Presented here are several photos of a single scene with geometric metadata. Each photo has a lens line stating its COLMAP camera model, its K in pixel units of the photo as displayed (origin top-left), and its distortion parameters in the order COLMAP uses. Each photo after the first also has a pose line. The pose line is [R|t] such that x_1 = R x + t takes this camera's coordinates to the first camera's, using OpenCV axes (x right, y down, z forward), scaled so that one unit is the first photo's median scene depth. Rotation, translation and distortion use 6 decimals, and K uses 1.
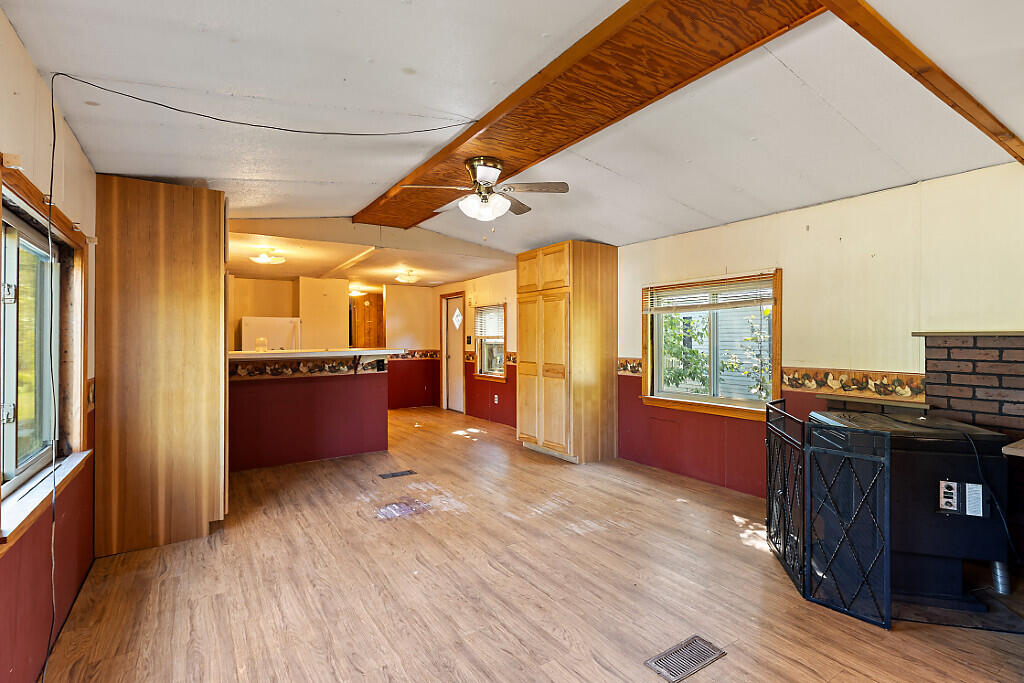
lens RADIAL K [[478.0, 0, 509.8], [0, 478.0, 332.9], [0, 0, 1]] dist [0.002713, 0.000084]
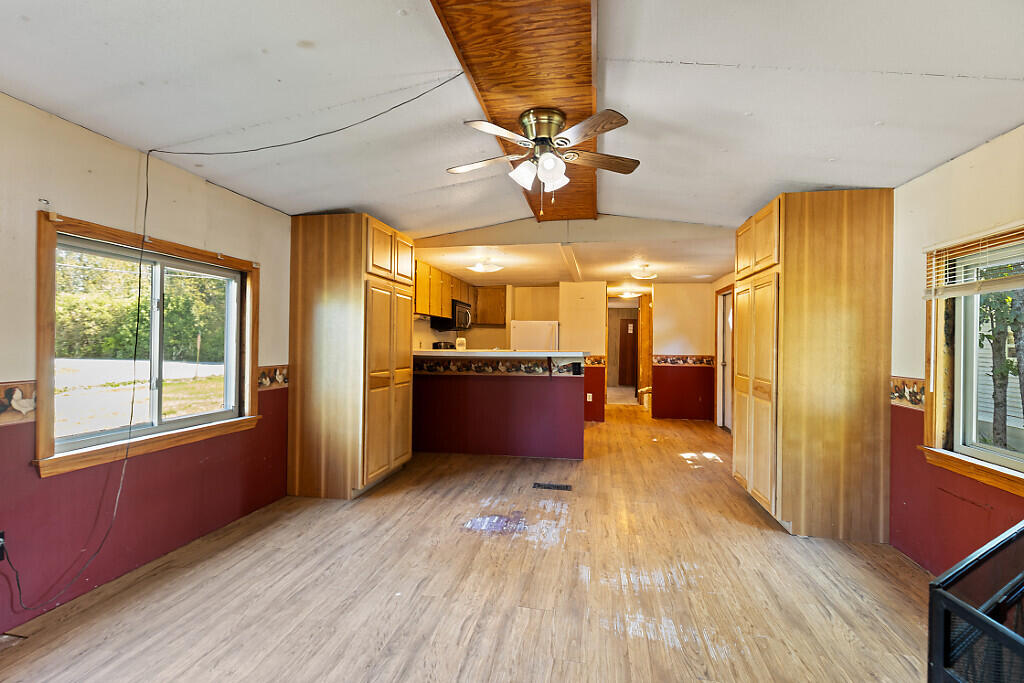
lens RADIAL K [[468.1, 0, 508.9], [0, 468.1, 337.1], [0, 0, 1]] dist [0.003668, -0.000067]
pose [[0.723401, 0.004495, -0.690413, 0.372151], [-0.004994, 0.999987, 0.001279, 0.006978], [0.690410, 0.002523, 0.723414, 0.327500]]
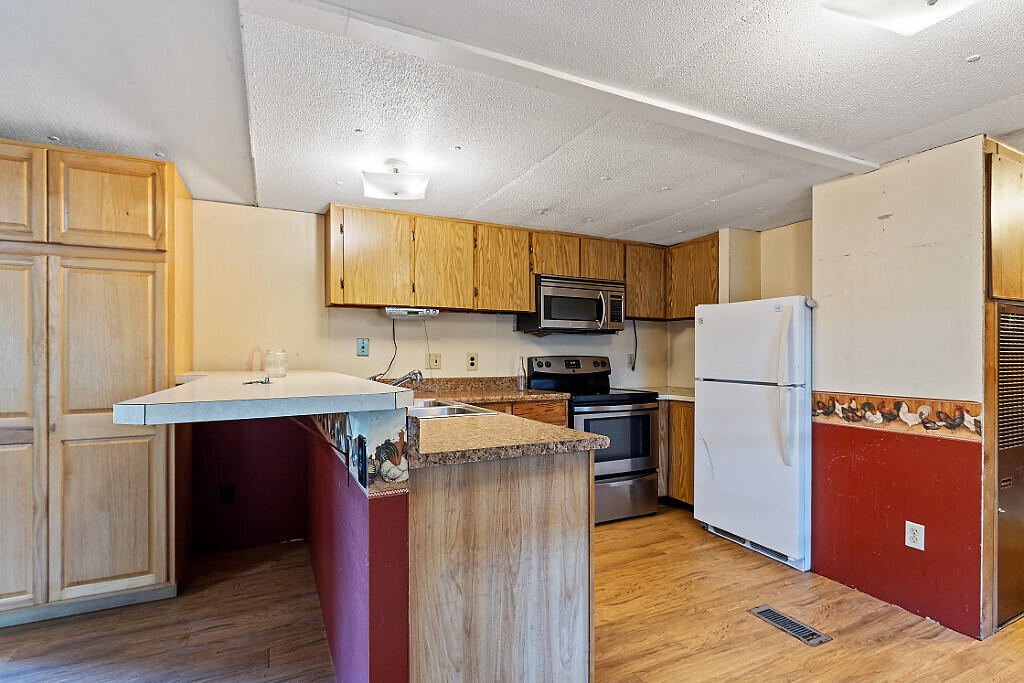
lens RADIAL K [[486.4, 0, 511.6], [0, 486.4, 346.1], [0, 0, 1]] dist [0.002098, 0.000200]
pose [[-0.122903, -0.003502, -0.992413, -0.041714], [0.014178, 0.999886, -0.005284, 0.014228], [0.992317, -0.014720, -0.122839, 1.528659]]
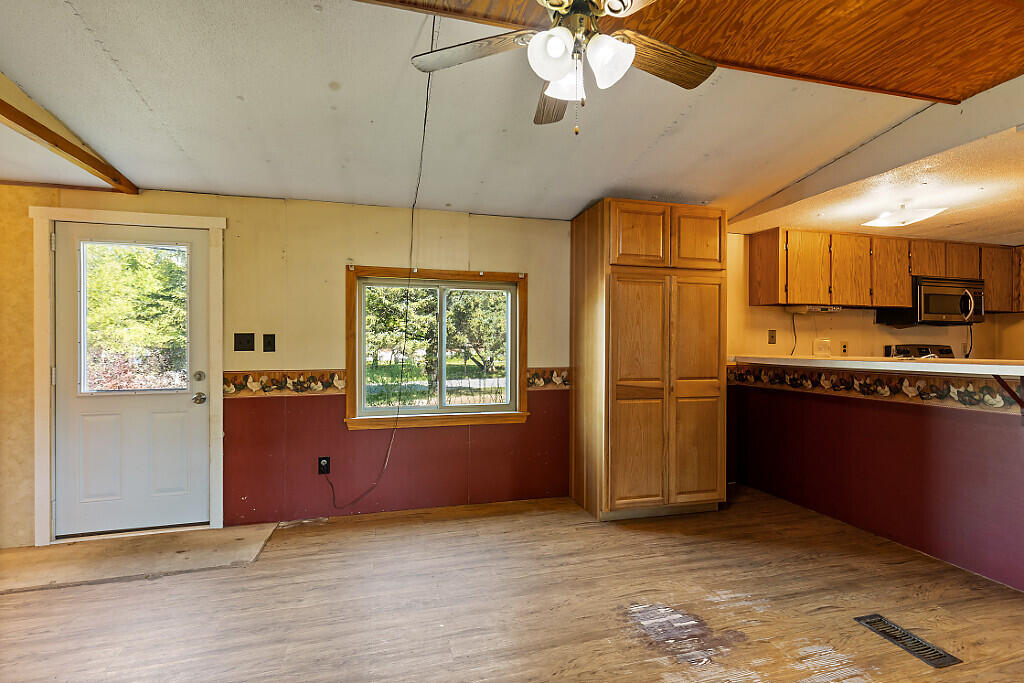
lens RADIAL K [[468.1, 0, 508.9], [0, 468.1, 337.1], [0, 0, 1]] dist [0.003668, -0.000067]
pose [[-0.310597, -0.003808, -0.950534, 0.348640], [0.011966, 0.999897, -0.007916, 0.010088], [0.950466, -0.013833, -0.310519, 0.894088]]
